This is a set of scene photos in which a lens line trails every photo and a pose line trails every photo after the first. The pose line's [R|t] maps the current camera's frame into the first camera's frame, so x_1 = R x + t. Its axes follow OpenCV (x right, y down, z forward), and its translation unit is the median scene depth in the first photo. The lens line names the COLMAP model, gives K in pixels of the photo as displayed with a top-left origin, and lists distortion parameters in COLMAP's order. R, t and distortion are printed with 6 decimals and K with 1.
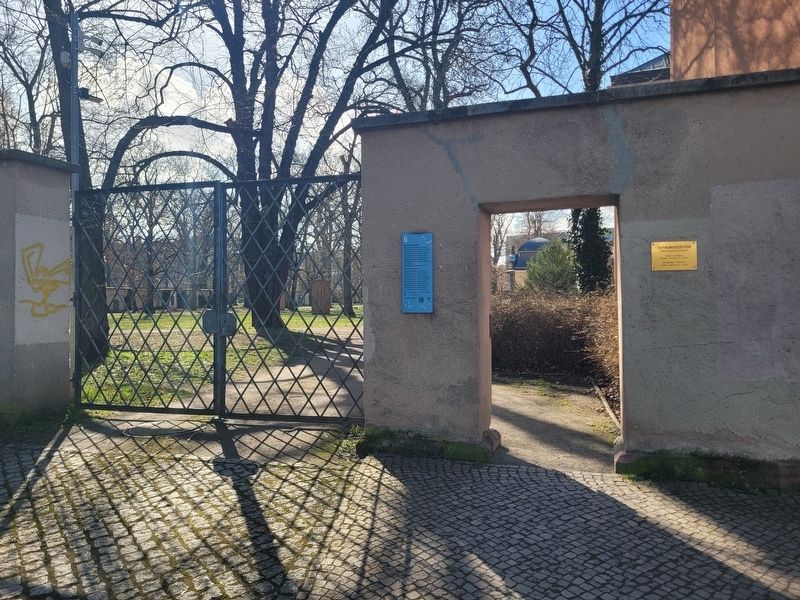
lens RADIAL K [[606.2, 0, 401.9], [0, 606.2, 300.6], [0, 0, 1]] dist [0.027557, -0.000167]
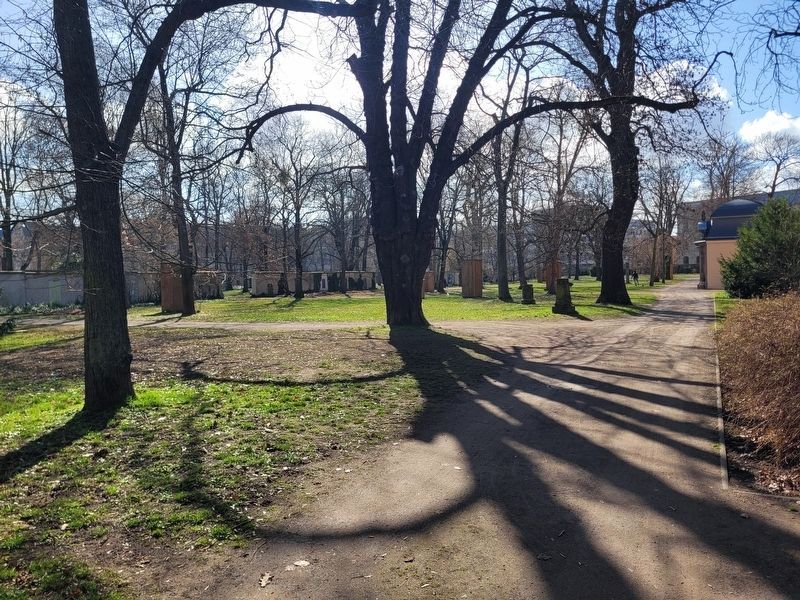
lens RADIAL K [[606.2, 0, 401.5], [0, 606.2, 299.6], [0, 0, 1]] dist [0.027557, -0.000167]
pose [[0.969527, -0.009419, -0.244802, -0.032050], [0.017776, 0.999331, 0.031948, -0.010333], [0.244337, -0.035326, 0.969047, 0.223763]]
